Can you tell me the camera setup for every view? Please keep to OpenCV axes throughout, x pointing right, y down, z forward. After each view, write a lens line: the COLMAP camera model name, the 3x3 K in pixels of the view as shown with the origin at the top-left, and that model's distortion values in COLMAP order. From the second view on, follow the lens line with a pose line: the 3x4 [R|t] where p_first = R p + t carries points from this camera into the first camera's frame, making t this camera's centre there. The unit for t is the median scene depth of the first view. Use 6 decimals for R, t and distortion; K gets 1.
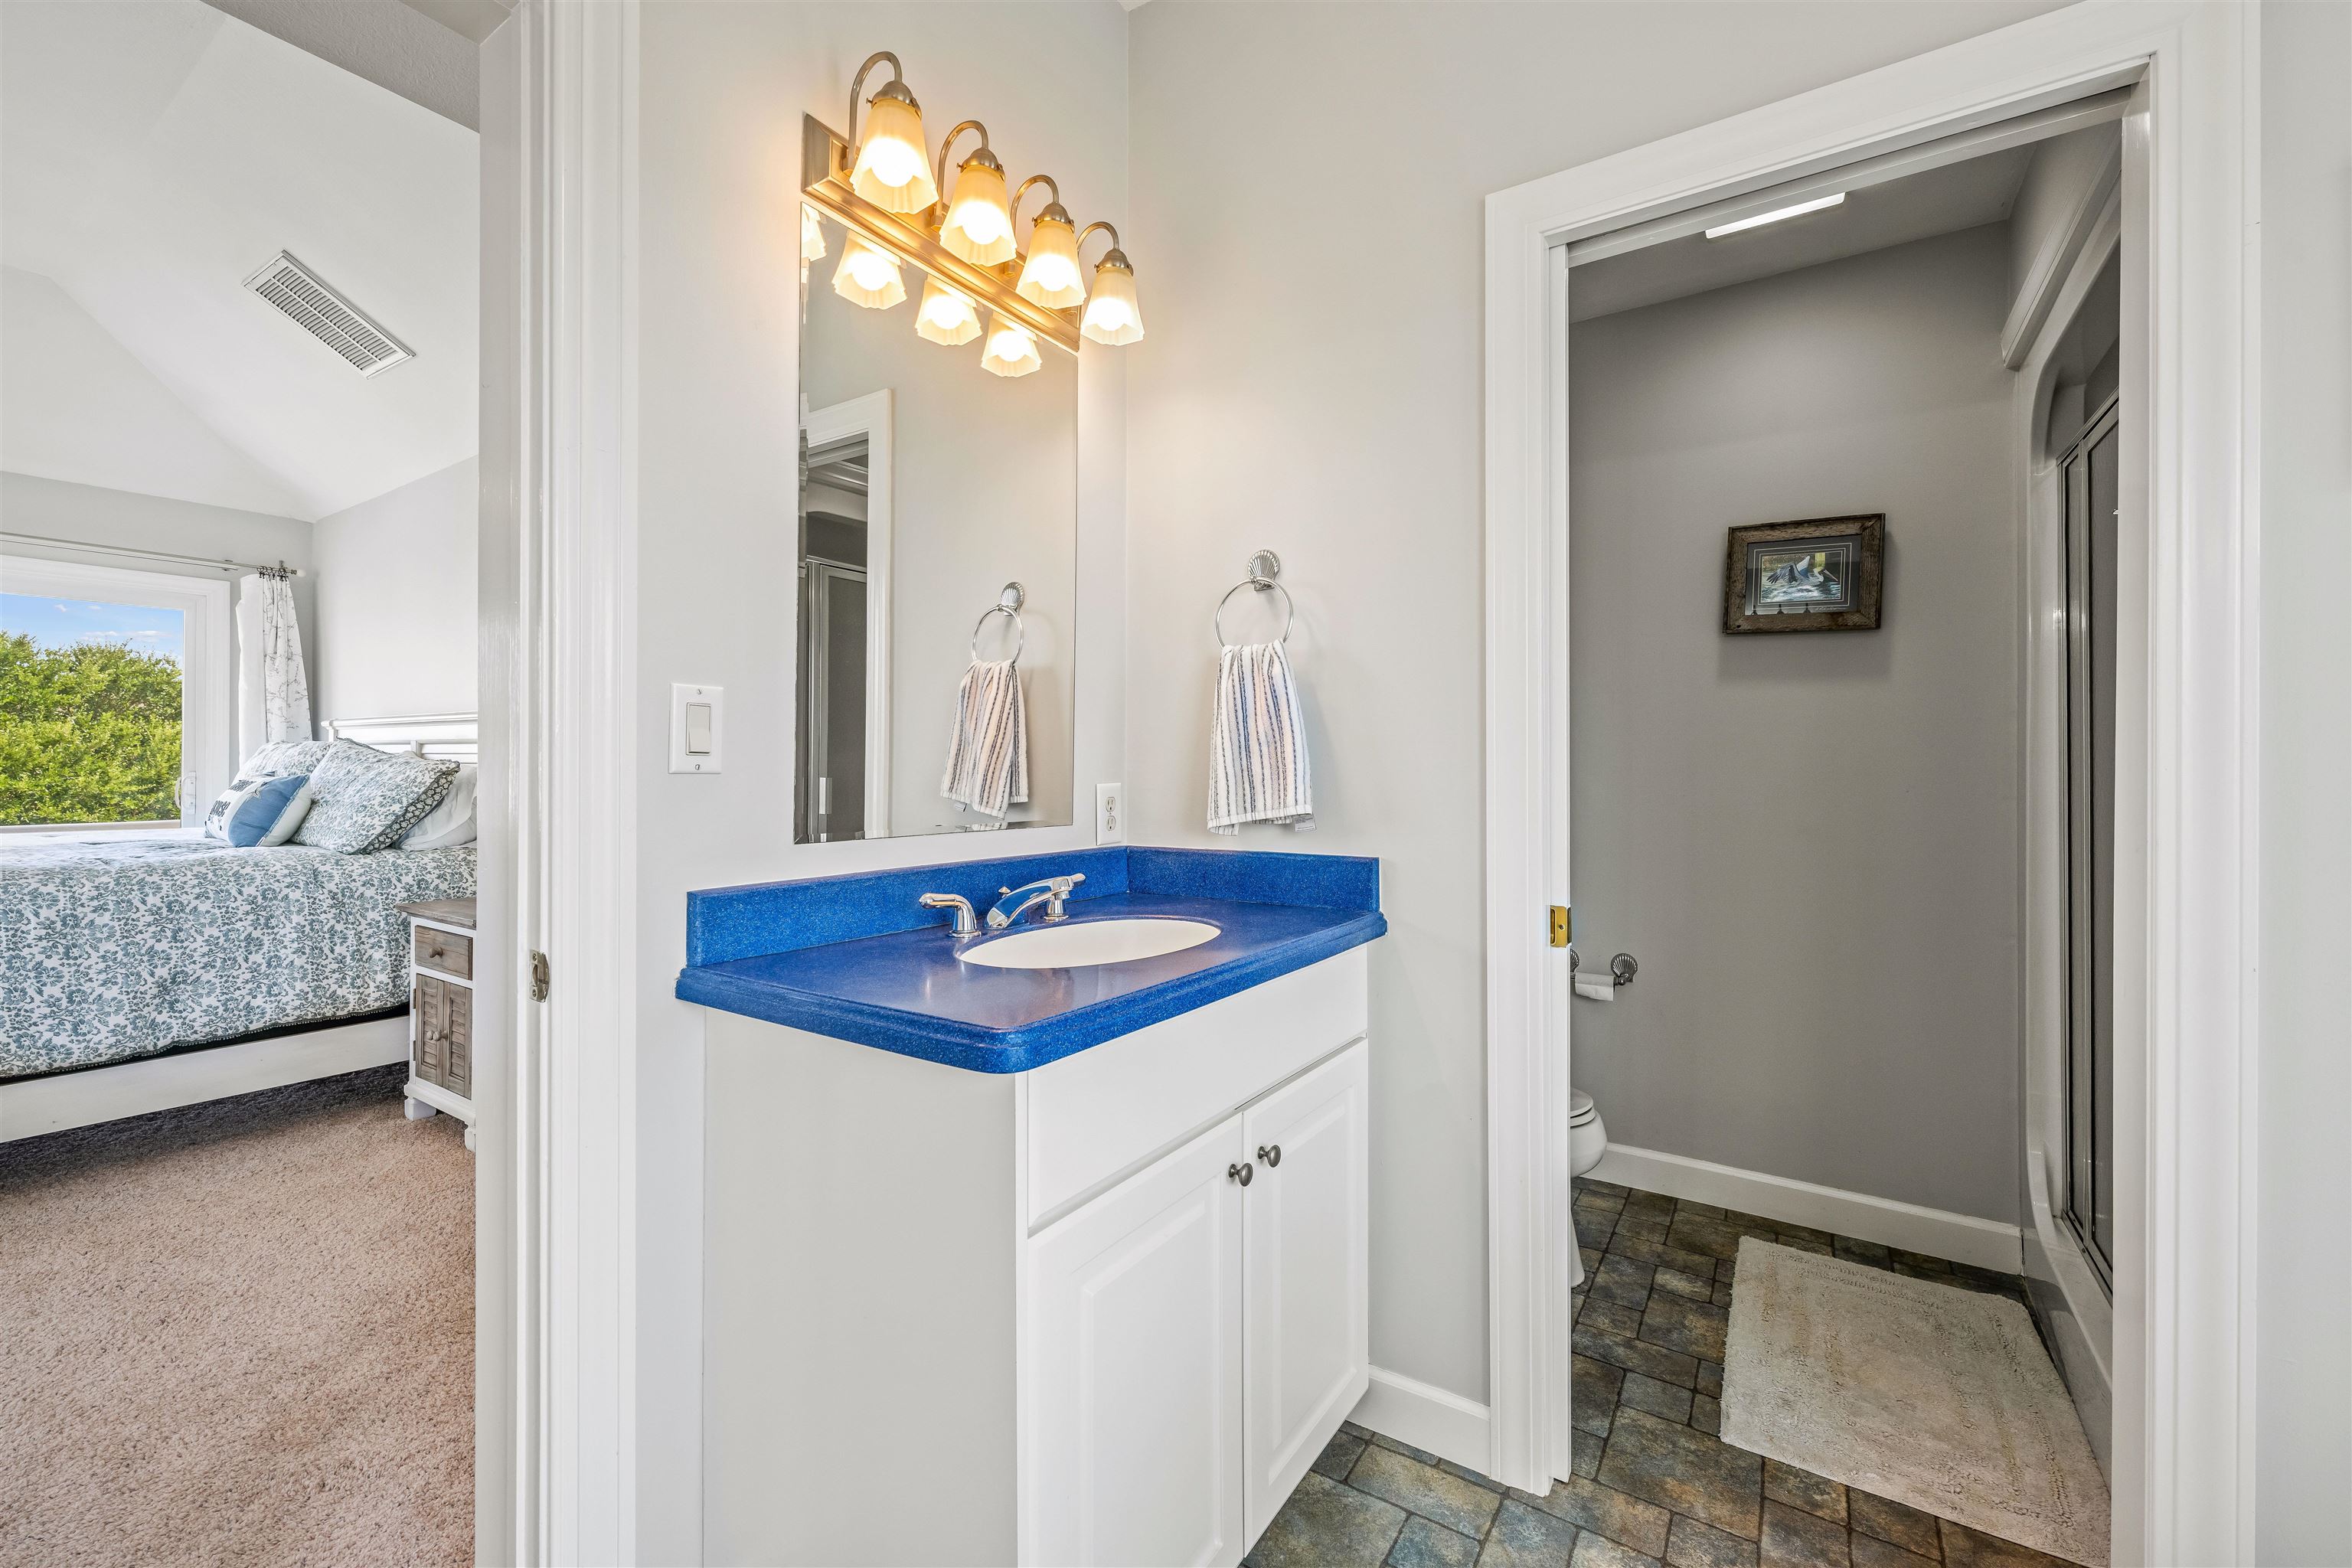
lens RADIAL K [[958.0, 0, 1175.0], [0, 958.0, 771.4], [0, 0, 1]] dist [-0.001923, 0.000609]
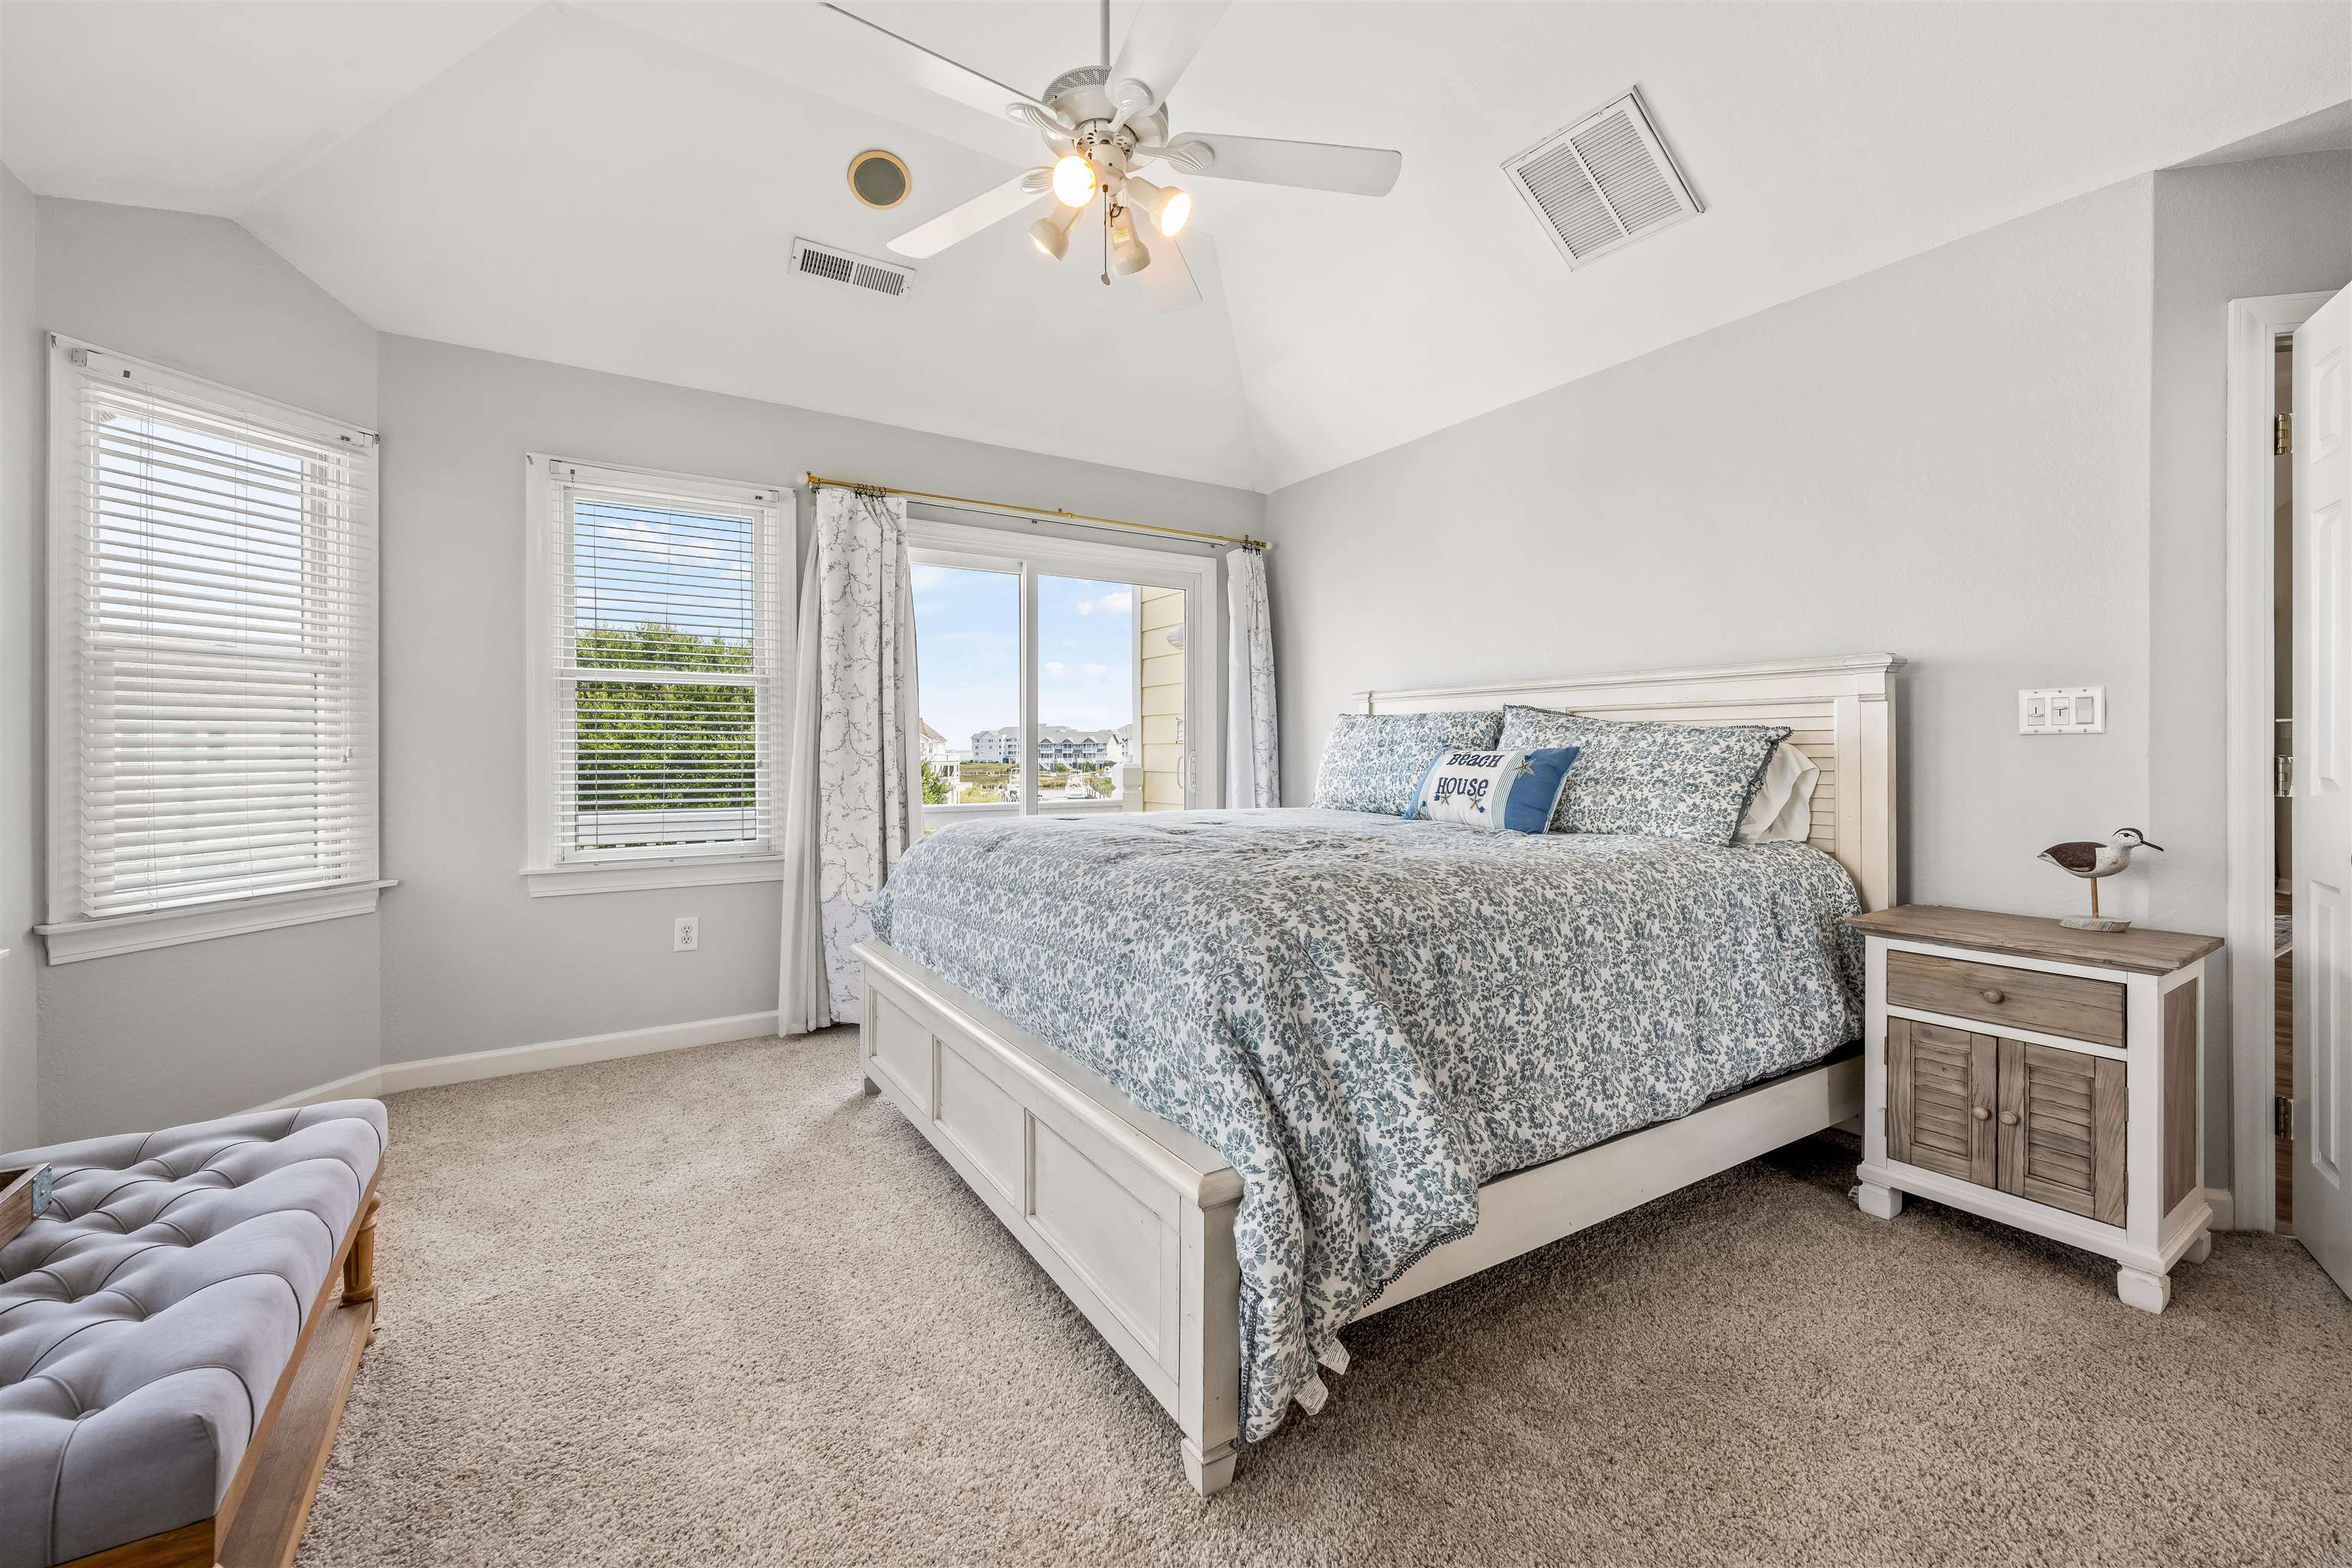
lens RADIAL K [[958.0, 0, 1180.7], [0, 958.0, 760.1], [0, 0, 1]] dist [-0.001923, 0.000609]
pose [[0.912893, 0.000087, -0.408200, -0.892259], [0.000904, 0.999997, 0.002234, 0.013363], [0.408199, -0.002409, 0.912890, 0.109104]]
